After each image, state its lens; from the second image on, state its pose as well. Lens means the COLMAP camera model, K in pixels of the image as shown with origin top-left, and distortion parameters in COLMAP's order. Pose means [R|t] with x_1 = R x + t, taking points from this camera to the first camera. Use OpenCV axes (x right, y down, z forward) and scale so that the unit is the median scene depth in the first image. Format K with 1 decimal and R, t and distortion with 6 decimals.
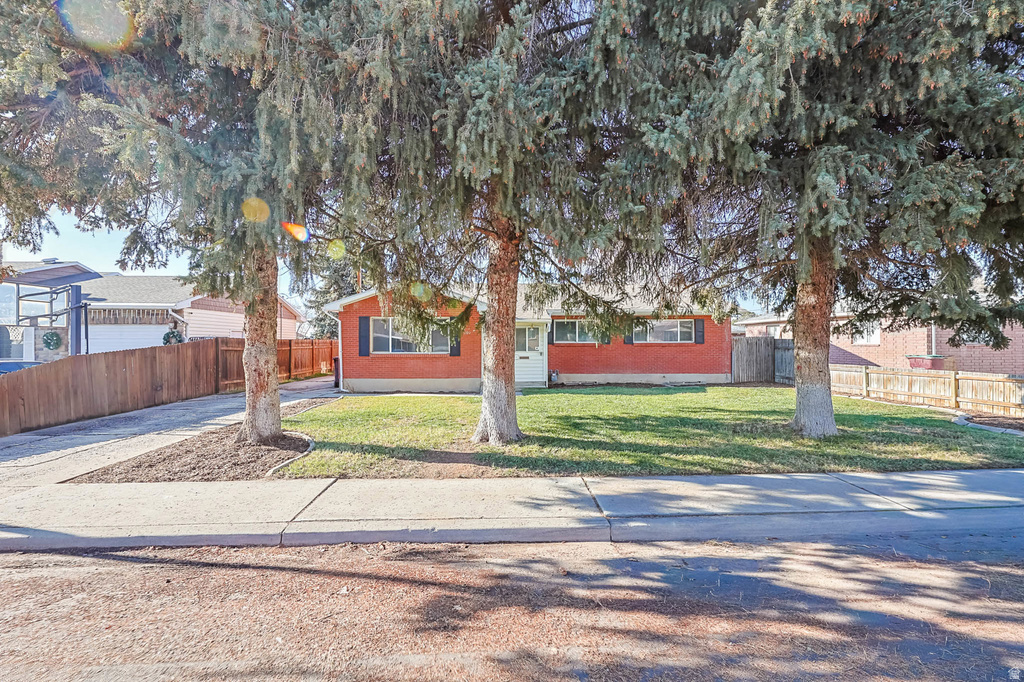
lens RADIAL K [[434.3, 0, 518.5], [0, 434.3, 344.0], [0, 0, 1]] dist [-0.003770, -0.002024]
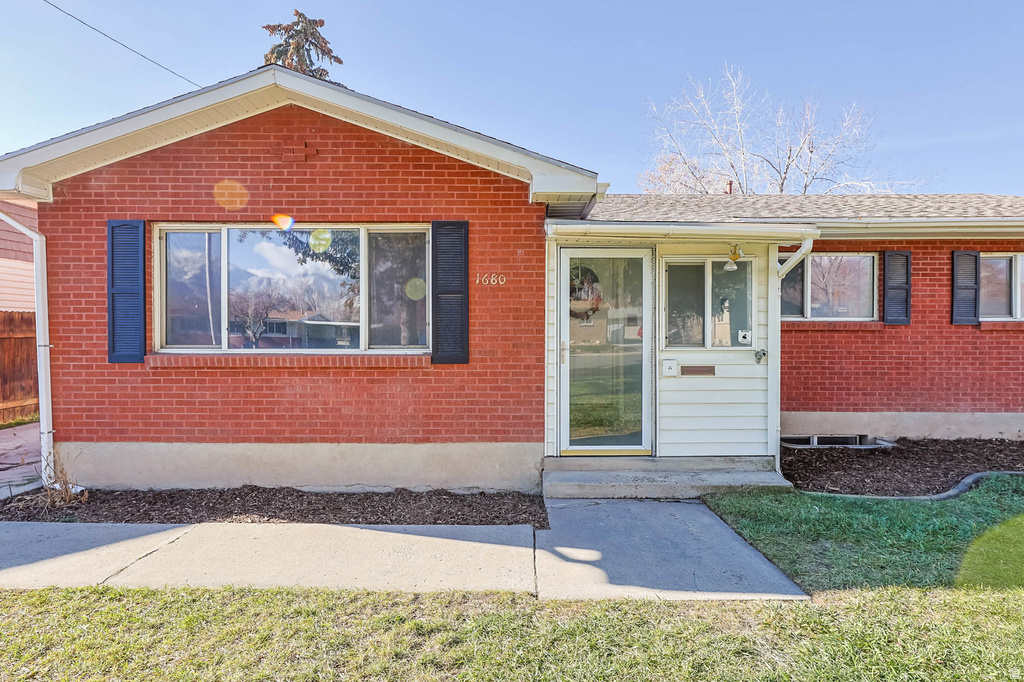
lens RADIAL K [[475.7, 0, 509.8], [0, 475.7, 340.0], [0, 0, 1]] dist [0.000378, -0.001323]
pose [[0.999739, 0.002219, -0.022746, -0.100899], [-0.001814, 0.999840, 0.017809, 0.006913], [0.022782, -0.017764, 0.999583, 0.691832]]
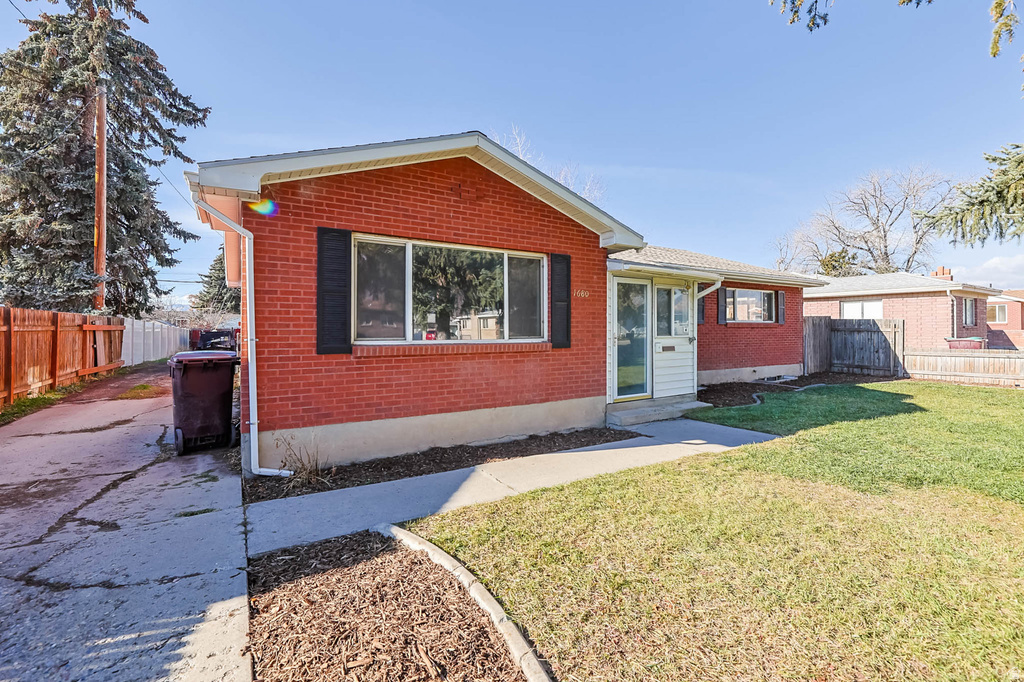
lens RADIAL K [[434.3, 0, 513.1], [0, 434.3, 331.7], [0, 0, 1]] dist [-0.003770, -0.002024]
pose [[0.867663, -0.001812, 0.497150, -0.395439], [-0.001197, 0.999983, 0.005732, 0.009334], [-0.497152, -0.005569, 0.867645, 0.652584]]
